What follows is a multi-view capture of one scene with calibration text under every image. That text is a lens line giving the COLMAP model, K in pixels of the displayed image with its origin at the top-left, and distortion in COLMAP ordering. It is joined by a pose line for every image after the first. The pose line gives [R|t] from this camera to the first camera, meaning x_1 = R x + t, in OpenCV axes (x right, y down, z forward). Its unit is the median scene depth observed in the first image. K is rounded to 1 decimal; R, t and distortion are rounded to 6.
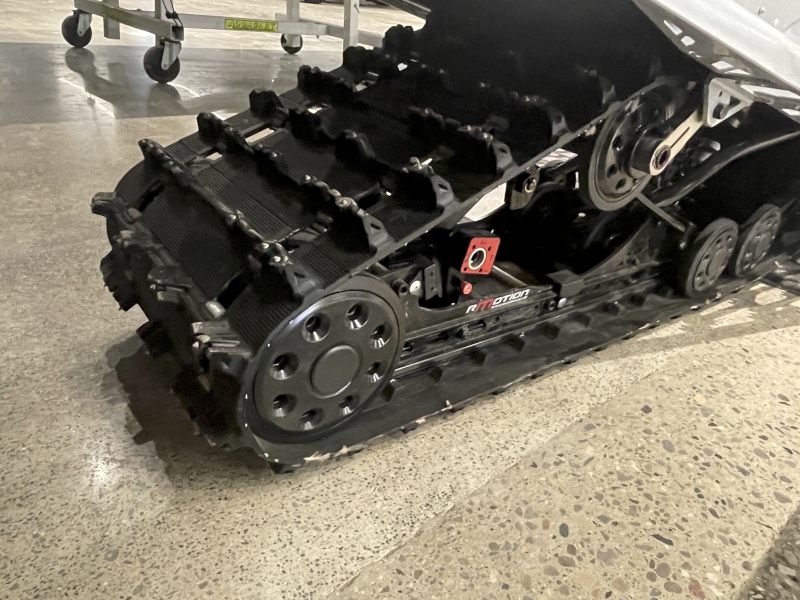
lens RADIAL K [[591.6, 0, 396.1], [0, 591.6, 299.8], [0, 0, 1]] dist [0.001786, -0.006111]
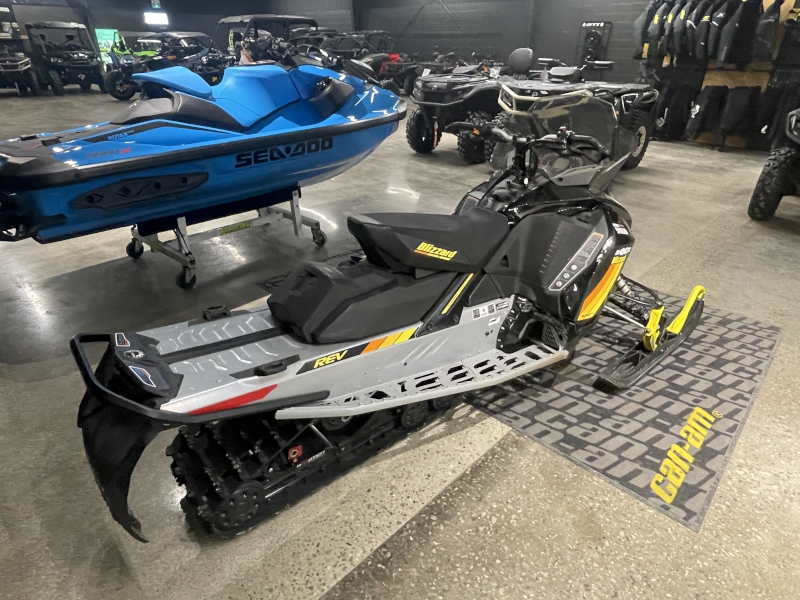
lens RADIAL K [[493.3, 0, 404.8], [0, 493.3, 298.9], [0, 0, 1]] dist [-0.002011, 0.000367]
pose [[0.992591, -0.121150, -0.009252, 0.820631], [0.121256, 0.992549, 0.011946, -0.821441], [0.007736, -0.012980, 0.999886, -1.500744]]
